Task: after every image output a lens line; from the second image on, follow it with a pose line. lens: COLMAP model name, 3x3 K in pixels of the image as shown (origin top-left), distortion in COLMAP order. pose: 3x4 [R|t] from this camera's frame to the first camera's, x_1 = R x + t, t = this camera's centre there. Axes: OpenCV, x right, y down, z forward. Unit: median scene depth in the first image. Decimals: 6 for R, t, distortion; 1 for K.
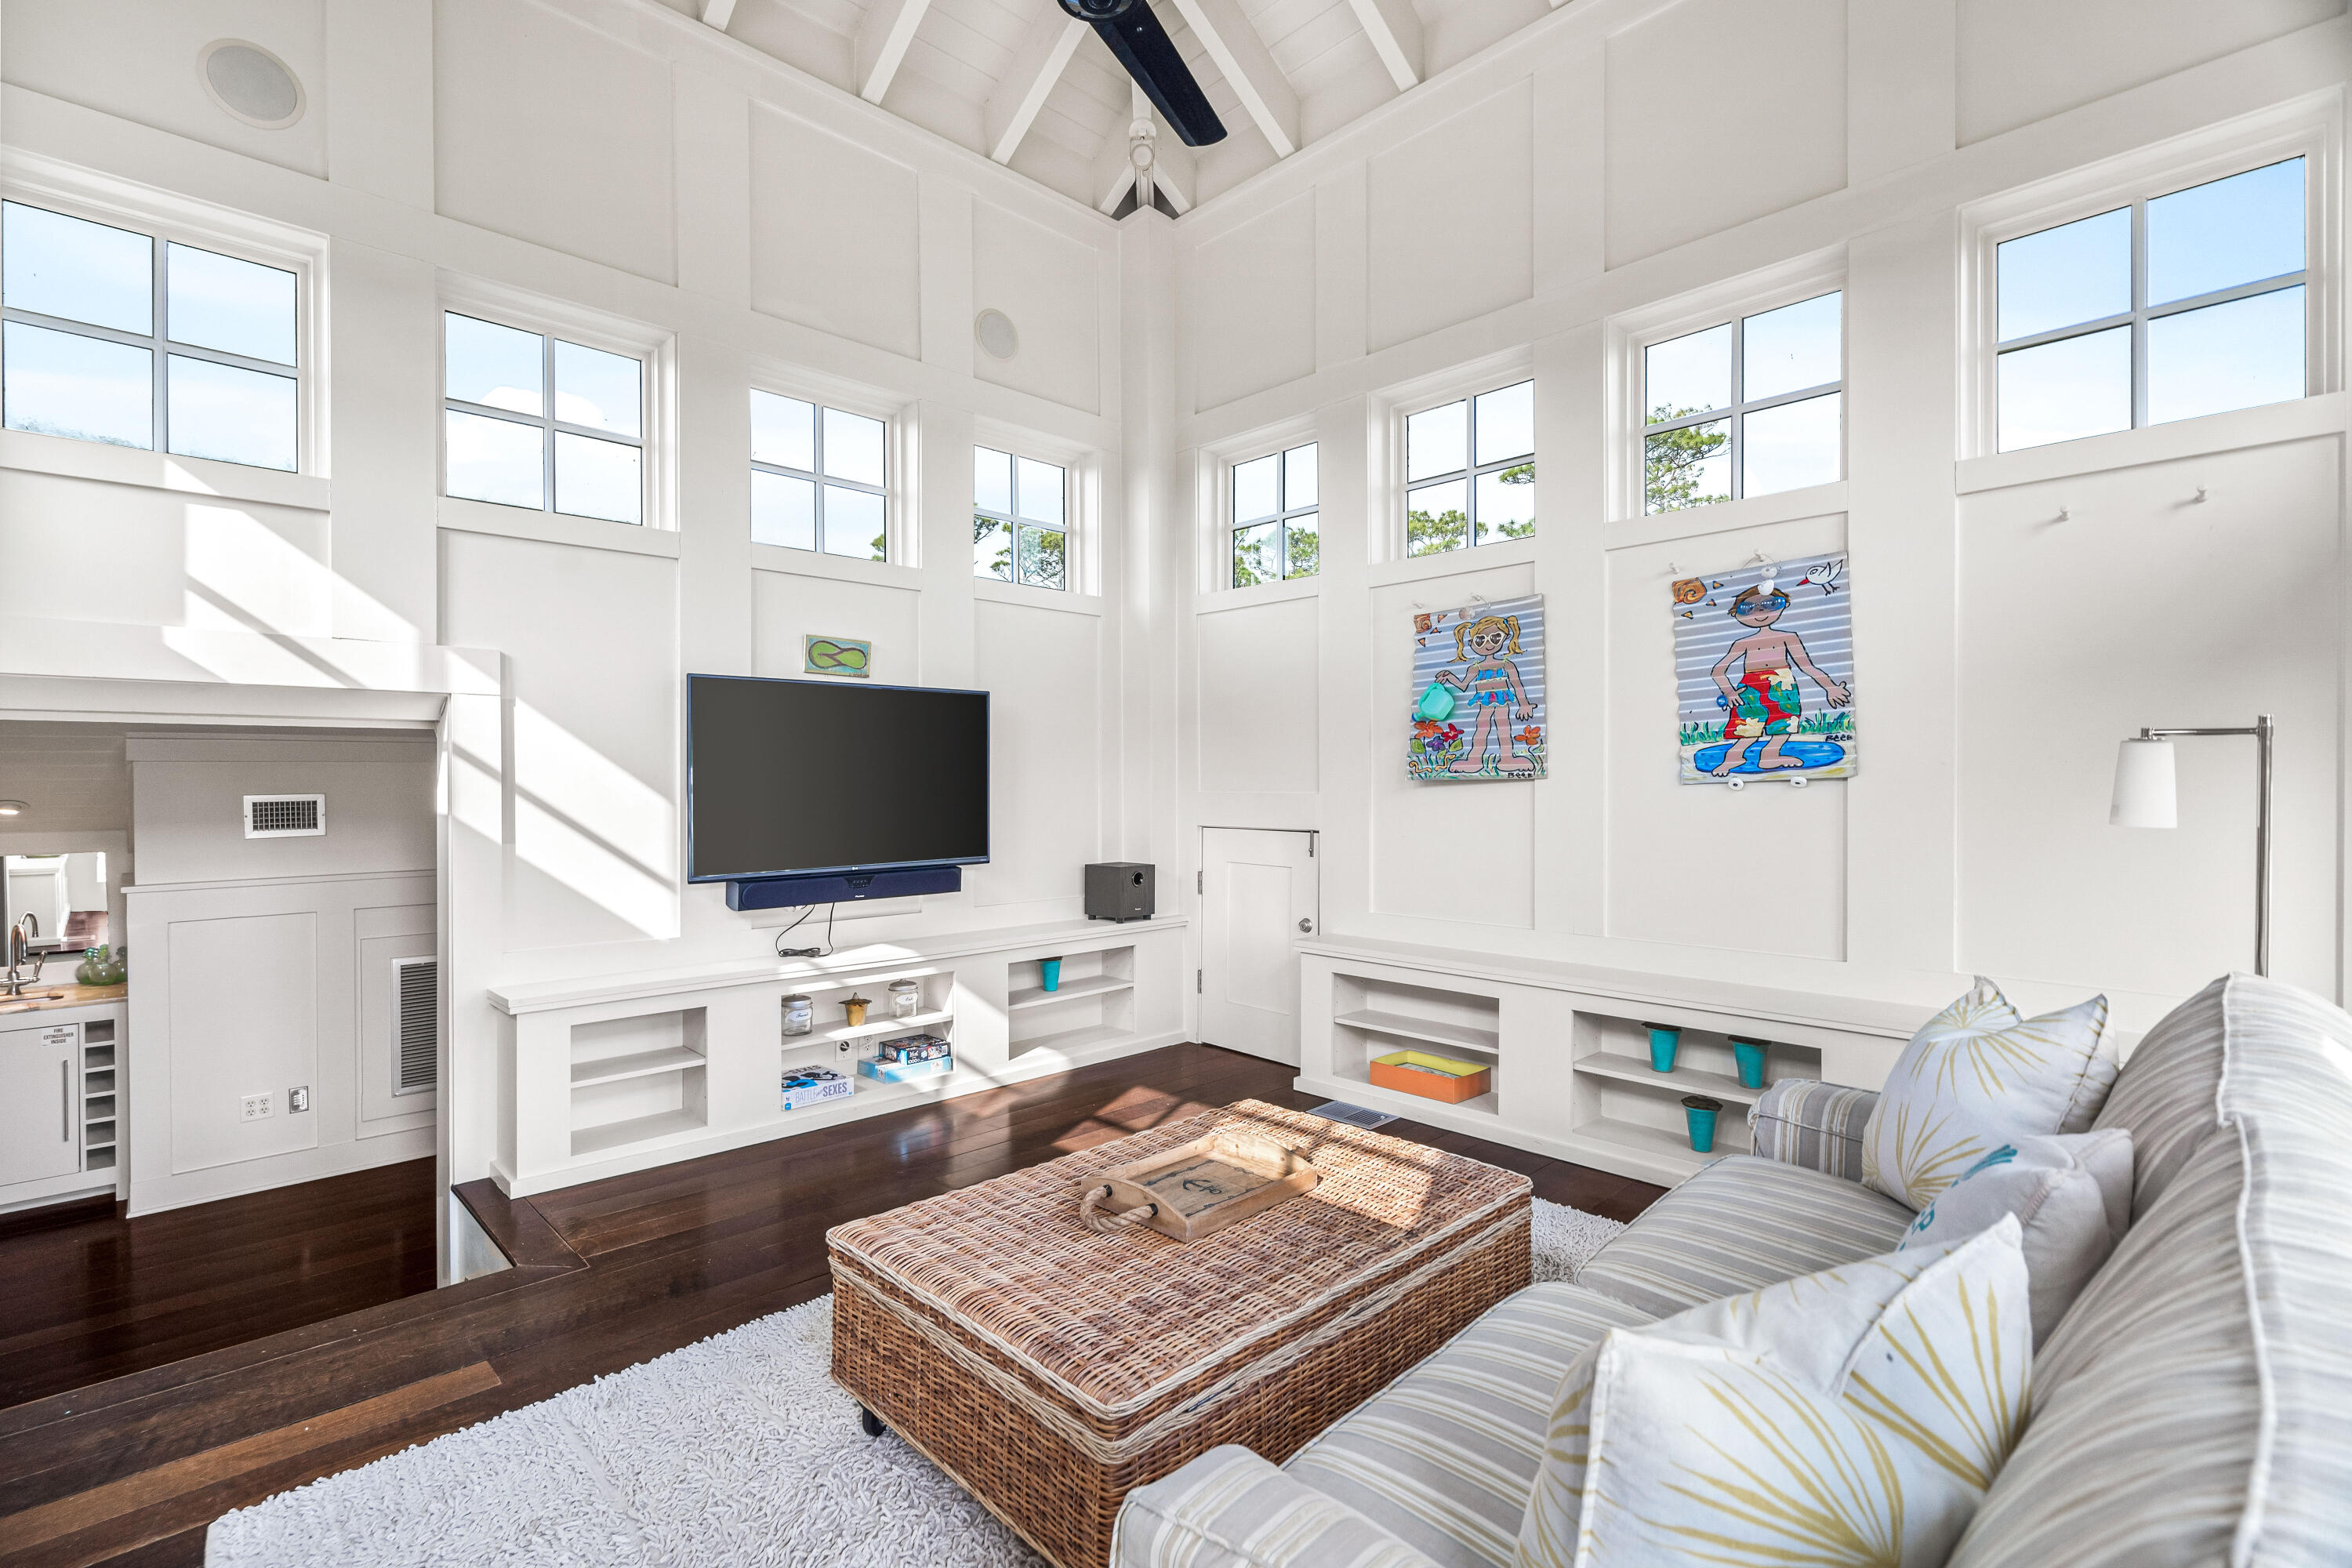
lens RADIAL K [[1082.3, 0, 1186.4], [0, 1082.3, 791.0], [0, 0, 1]] dist [-0.000311, 0.000051]
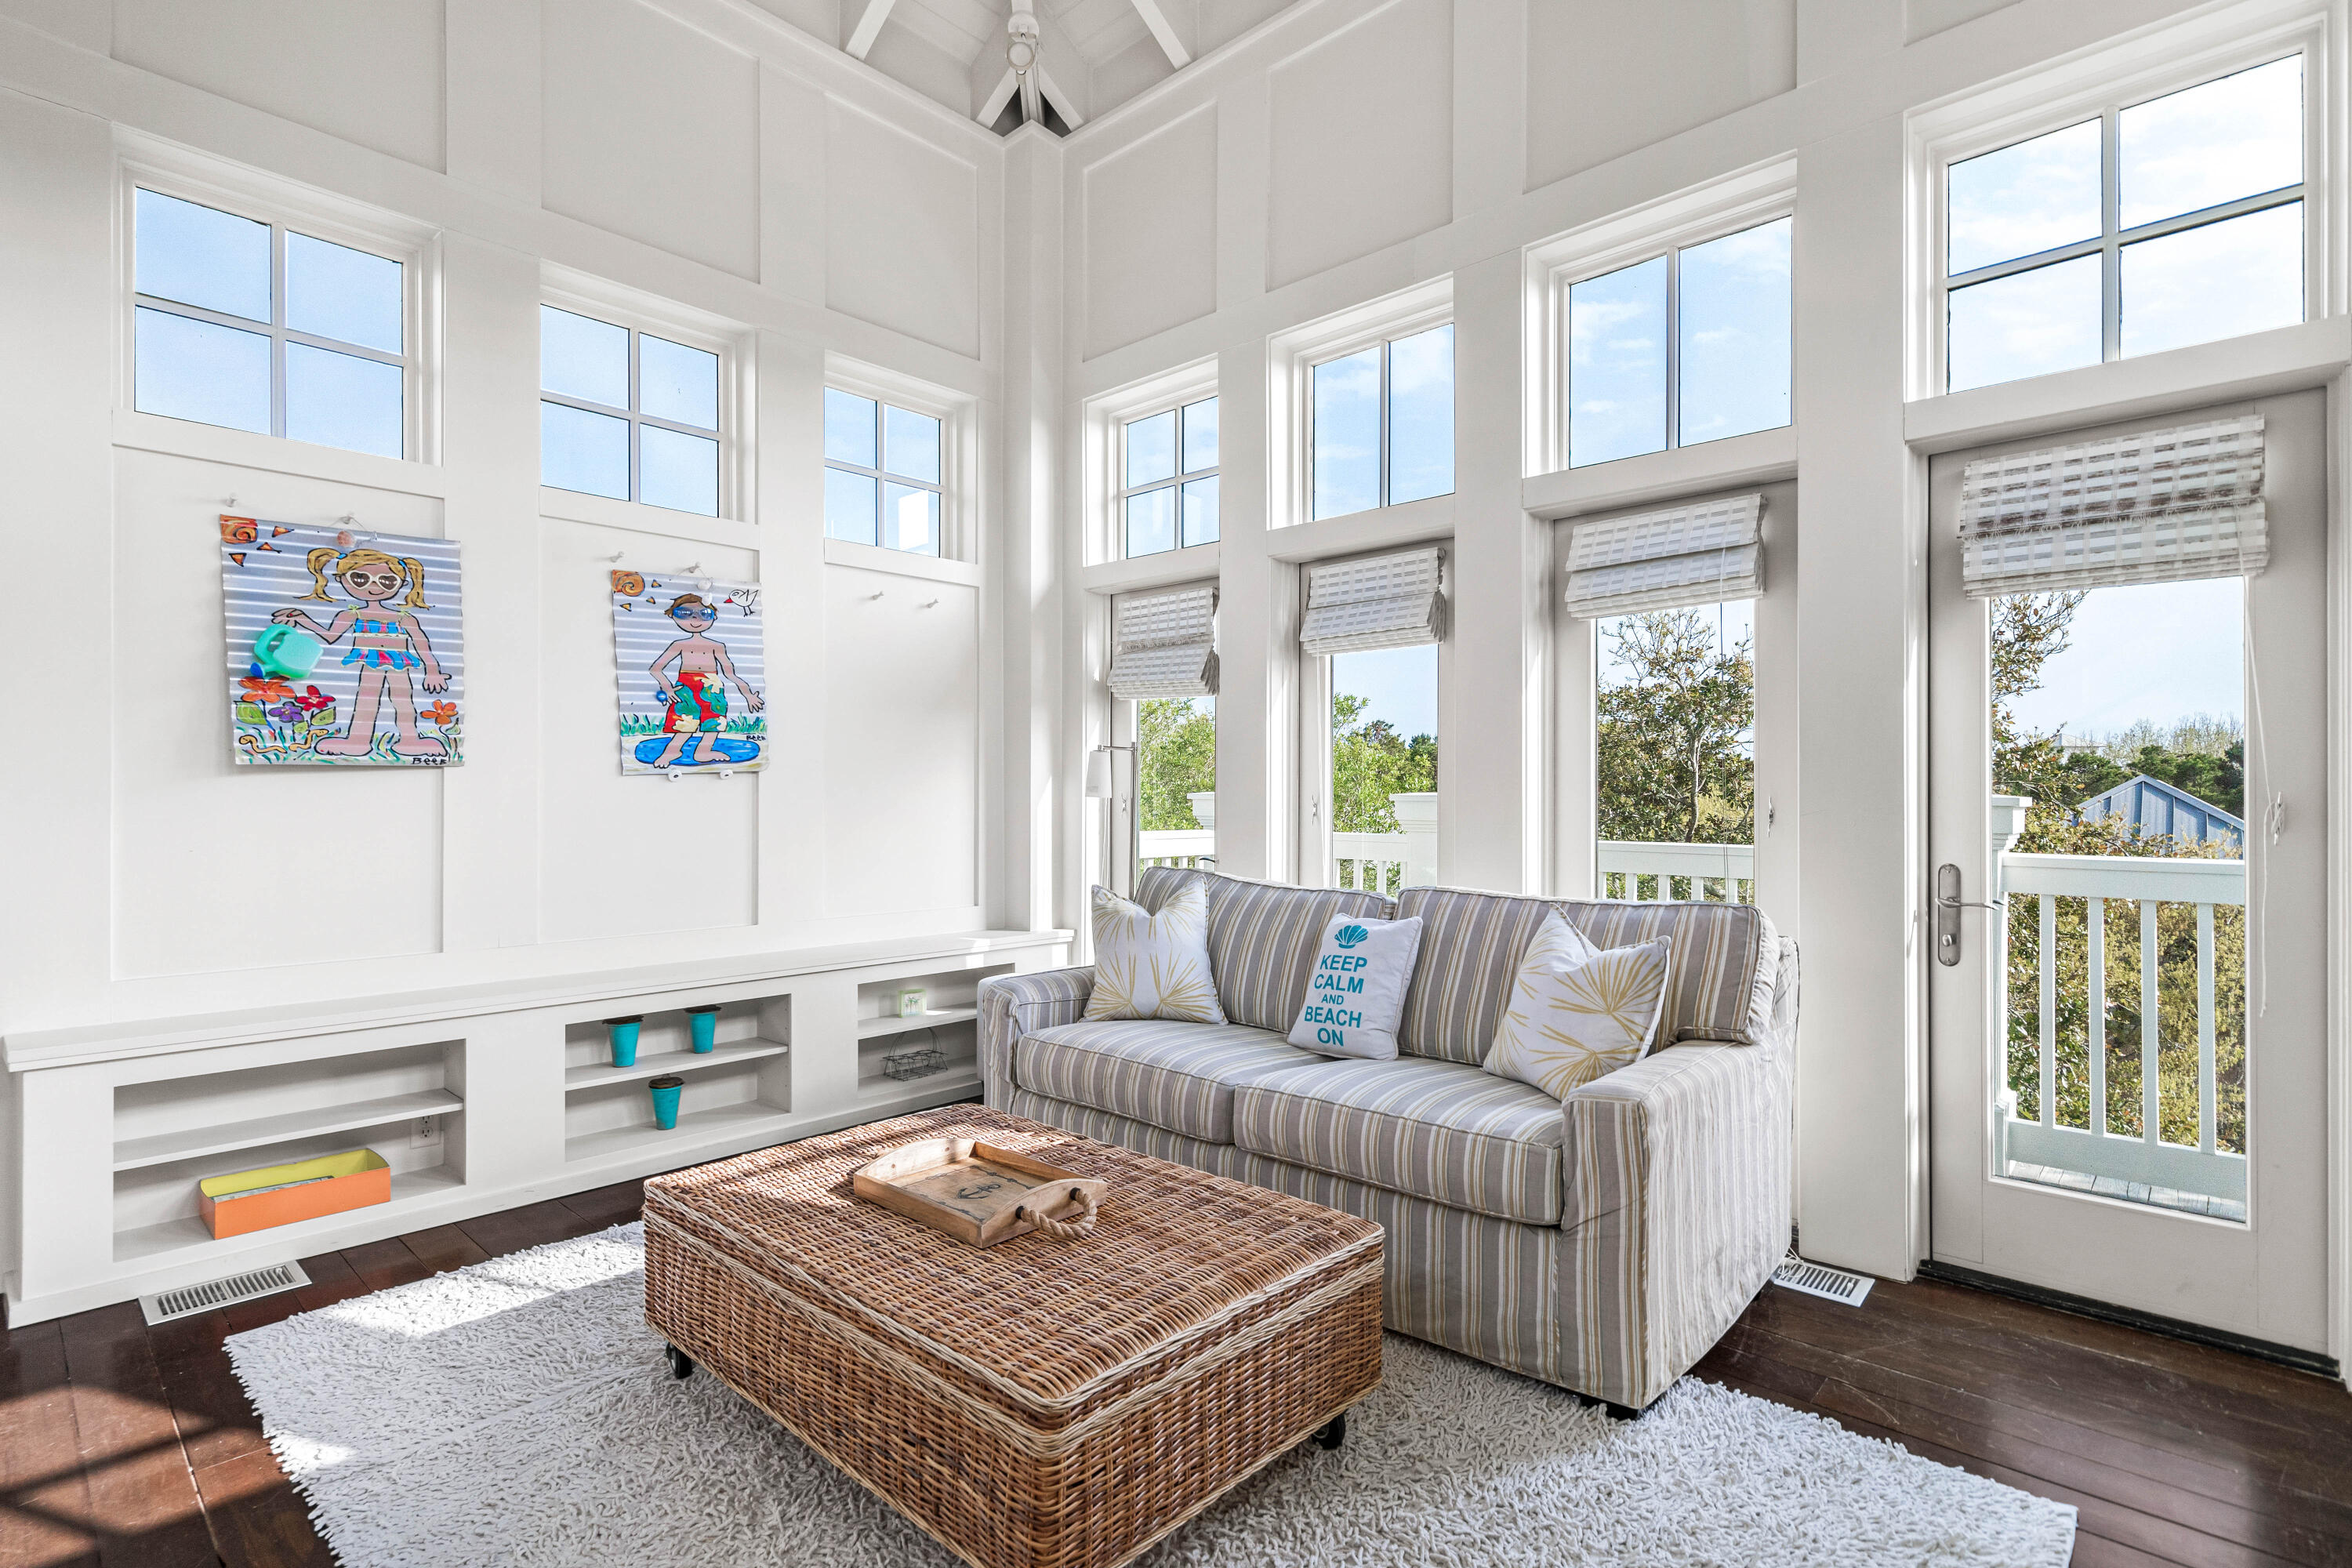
lens RADIAL K [[1082.3, 0, 1186.4], [0, 1082.3, 791.0], [0, 0, 1]] dist [-0.000311, 0.000051]
pose [[-0.037454, 0.002838, 0.999294, -0.568055], [0.007733, 0.999967, -0.002550, 0.015375], [-0.999268, 0.007632, -0.037474, 0.526613]]
